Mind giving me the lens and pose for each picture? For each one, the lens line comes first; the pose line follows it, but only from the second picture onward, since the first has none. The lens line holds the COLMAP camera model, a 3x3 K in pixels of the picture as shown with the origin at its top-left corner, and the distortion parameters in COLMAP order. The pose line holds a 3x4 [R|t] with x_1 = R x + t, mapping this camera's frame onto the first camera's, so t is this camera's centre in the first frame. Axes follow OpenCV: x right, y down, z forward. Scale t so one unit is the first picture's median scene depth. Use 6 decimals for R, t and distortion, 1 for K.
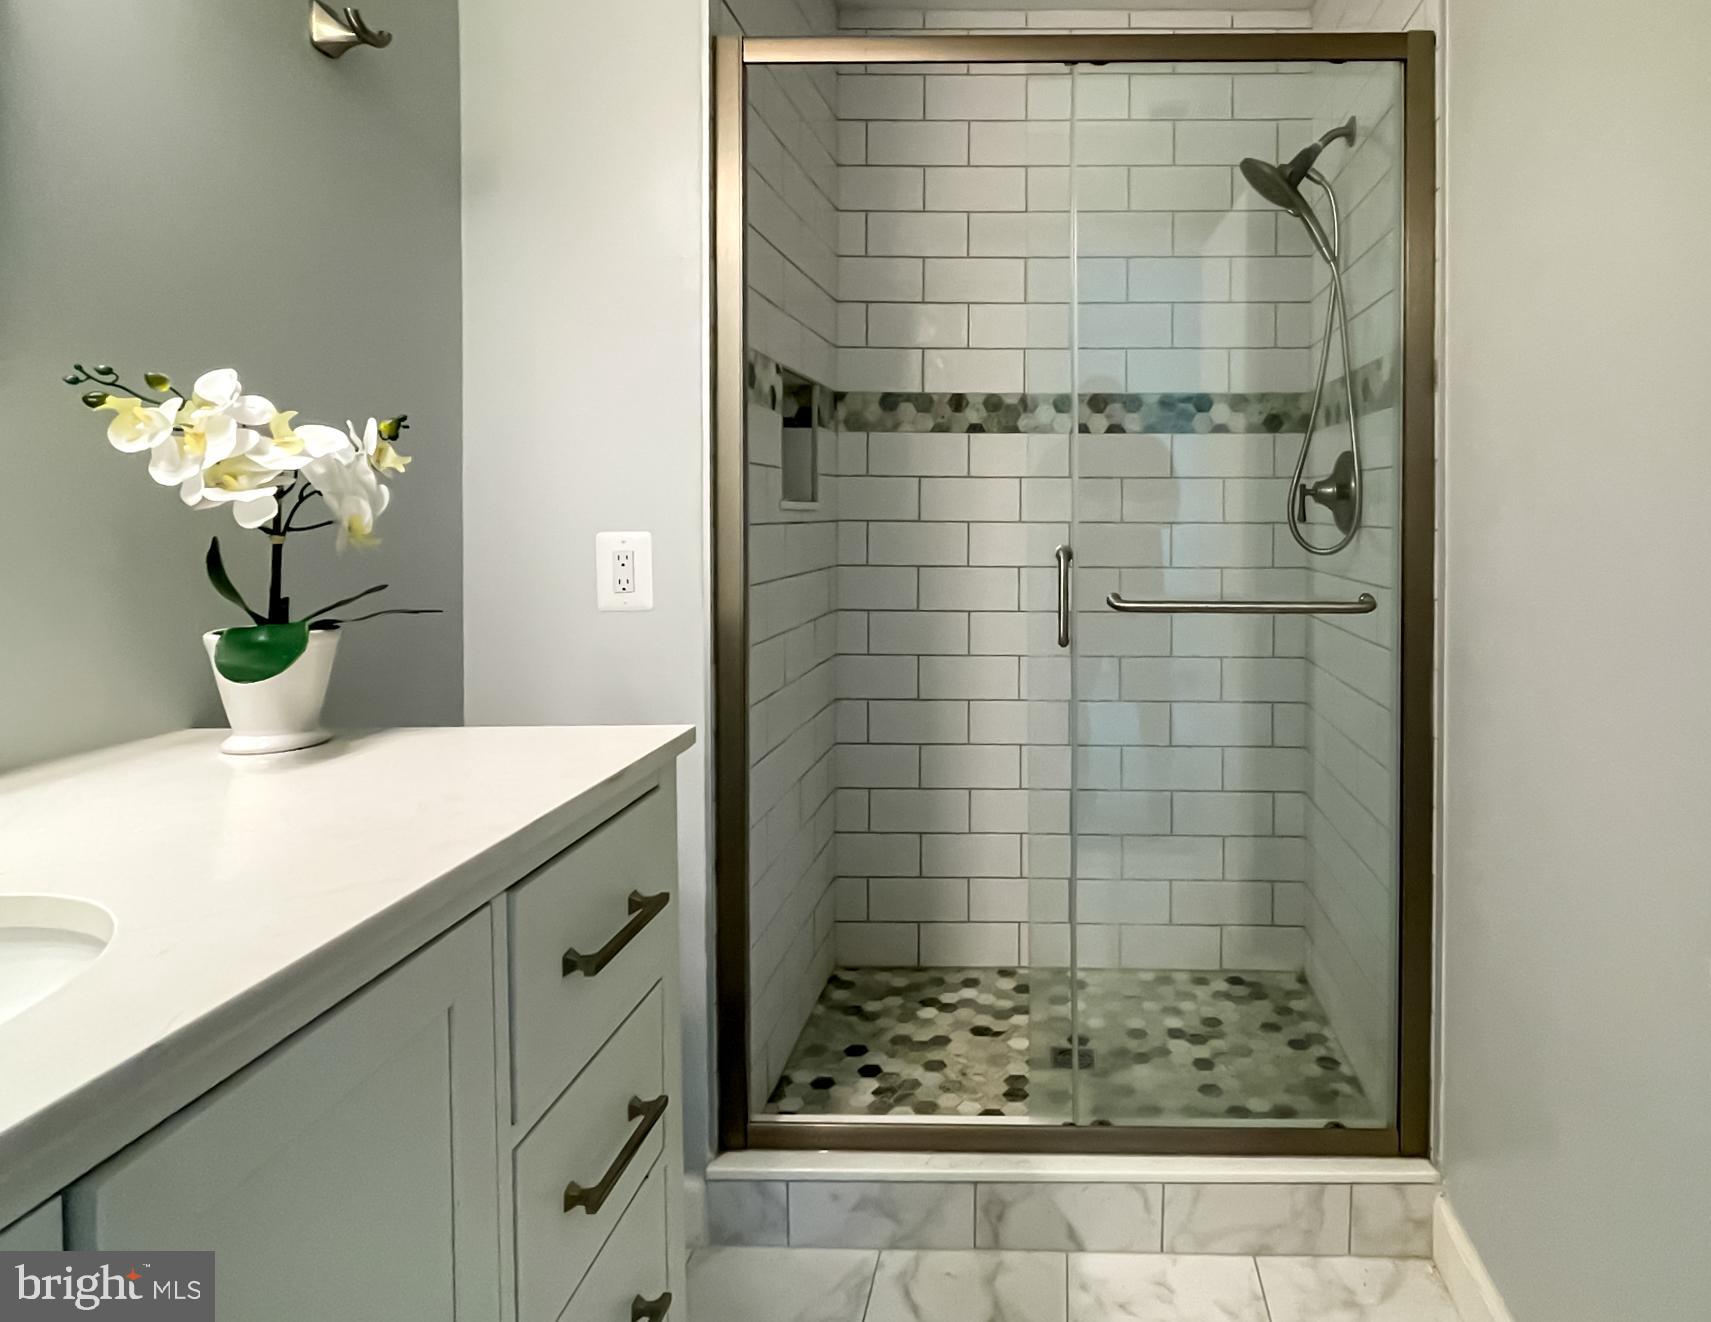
lens RADIAL K [[980.8, 0, 854.2], [0, 980.8, 563.6], [0, 0, 1]] dist [0.003031, -0.001452]
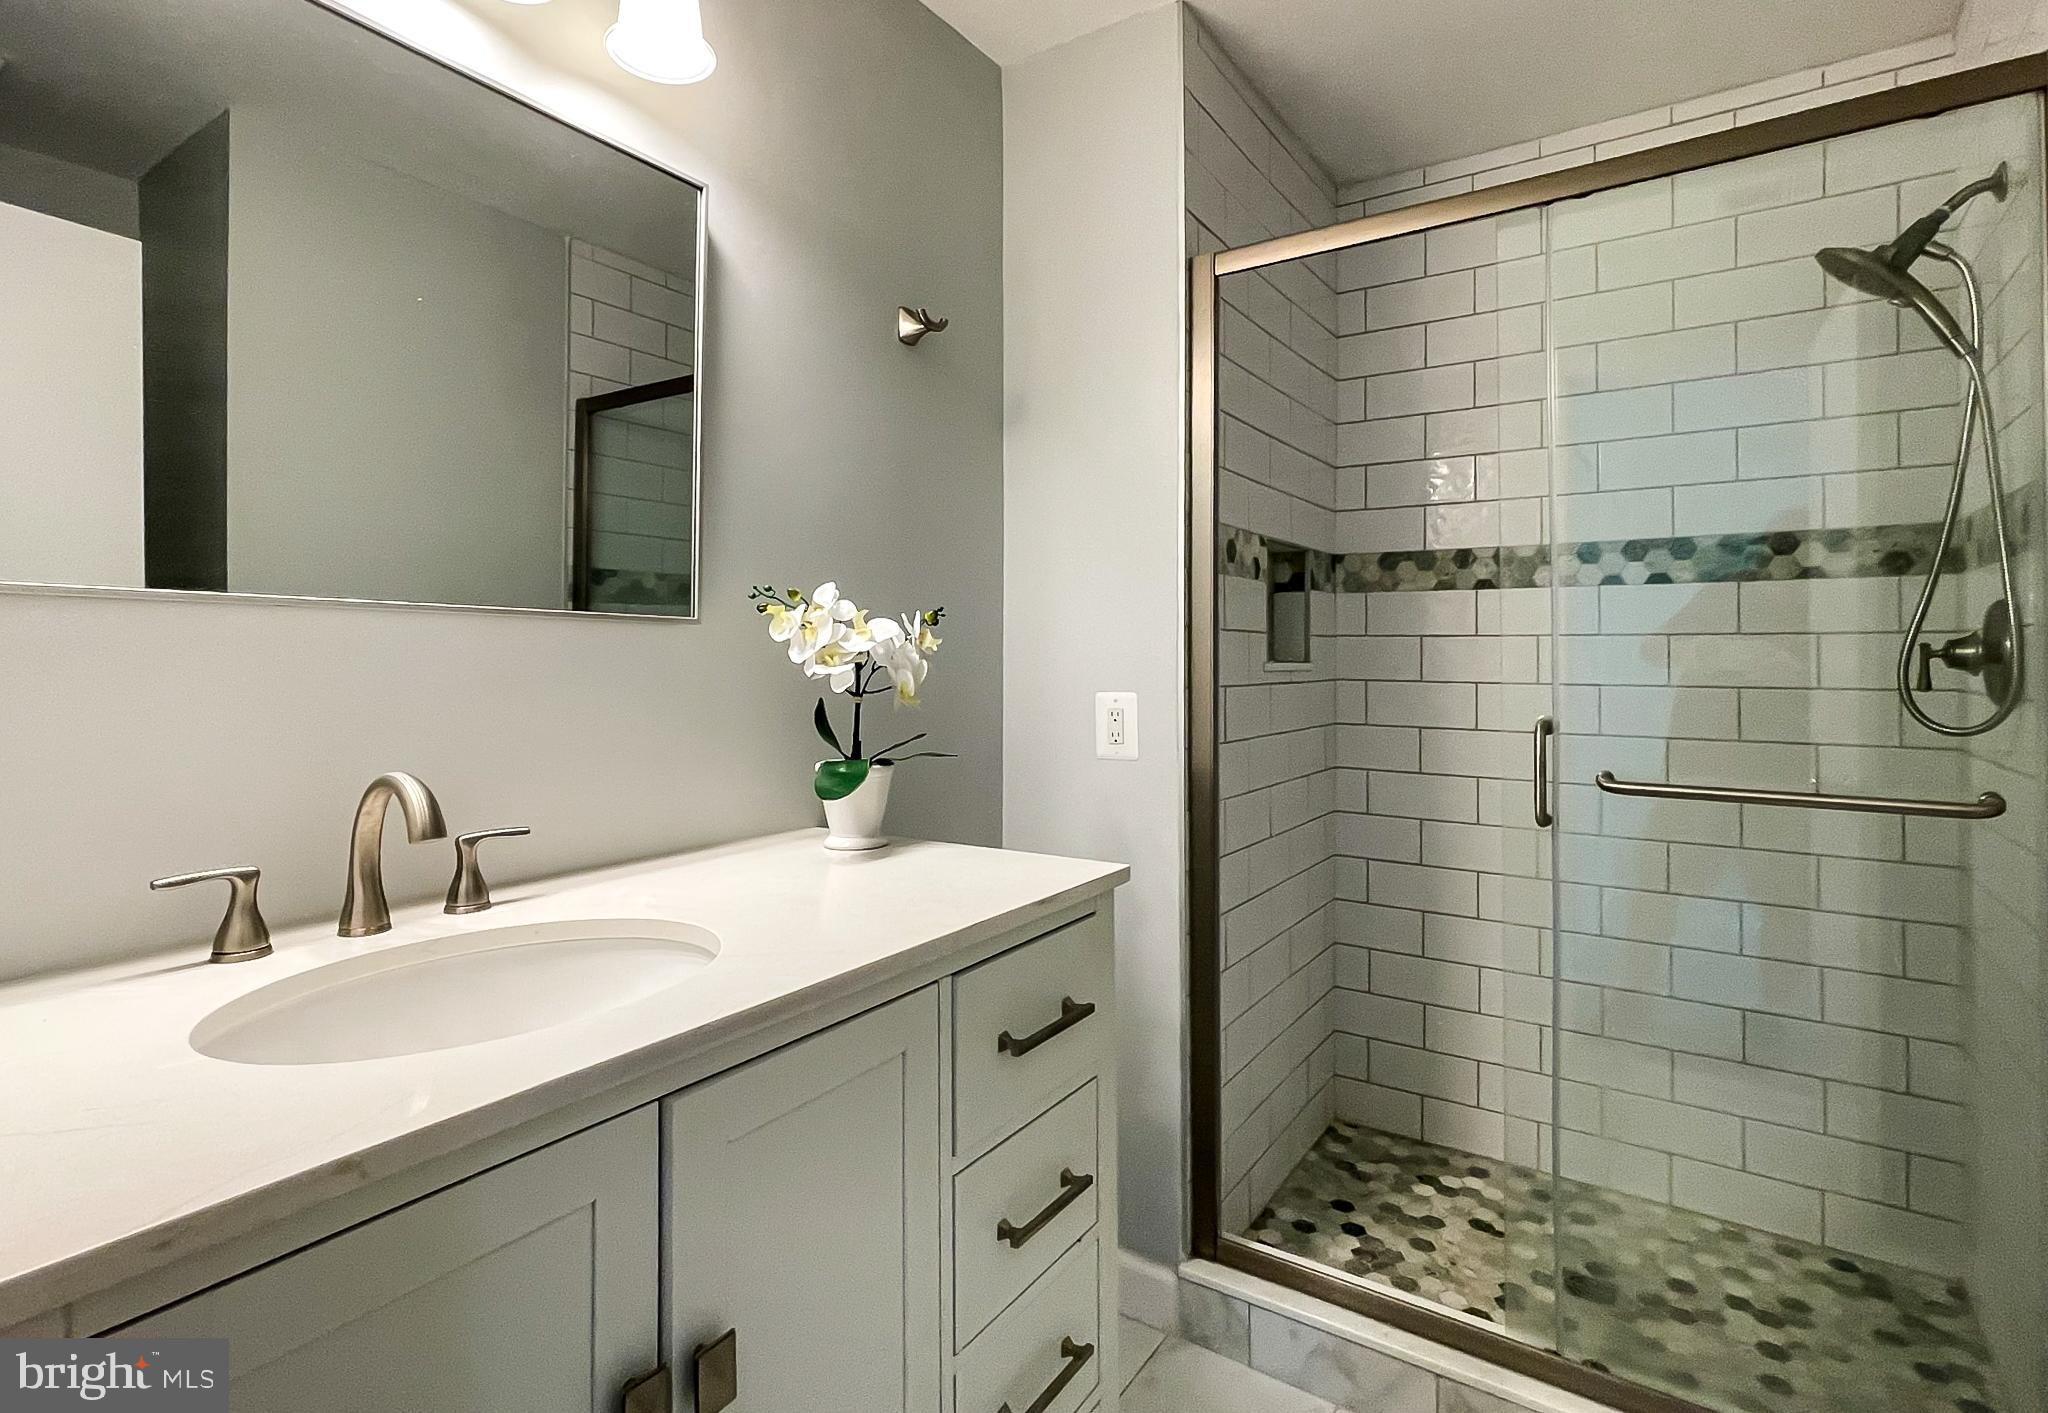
lens RADIAL K [[998.6, 0, 1022.8], [0, 998.6, 647.6], [0, 0, 1]] dist [-0.001676, -0.000814]
pose [[0.834905, -0.002757, -0.550387, 0.297898], [-0.012798, 0.999620, -0.024420, -0.049684], [0.550245, 0.027432, 0.834553, -0.055495]]
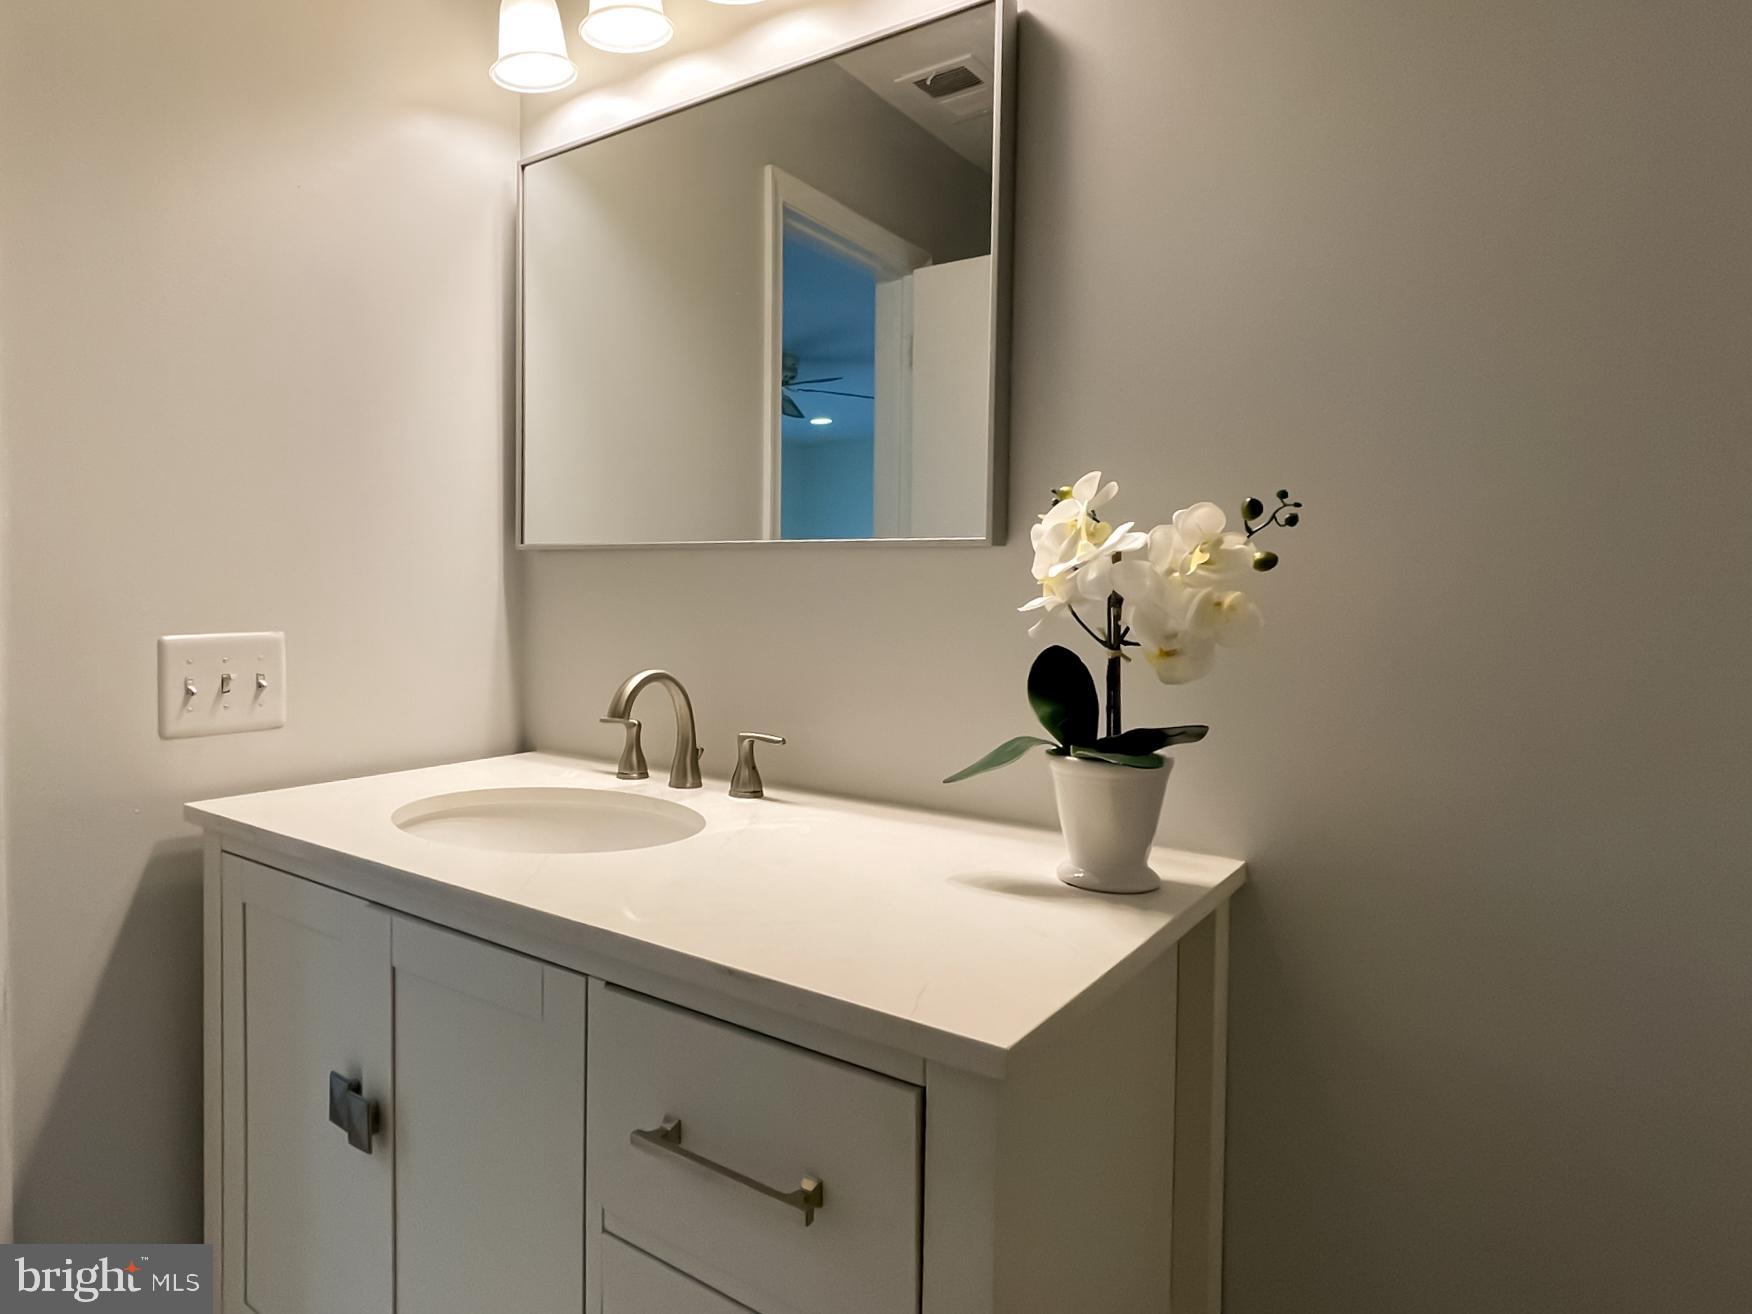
lens RADIAL K [[1025.4, 0, 876.0], [0, 1025.4, 657.0], [0, 0, 1]] dist [-0.000222, -0.000025]
pose [[-0.550471, 0.041400, -0.833827, 0.238265], [-0.031297, 0.997044, 0.070165, -0.059176], [0.834268, 0.064720, -0.547548, 0.980151]]
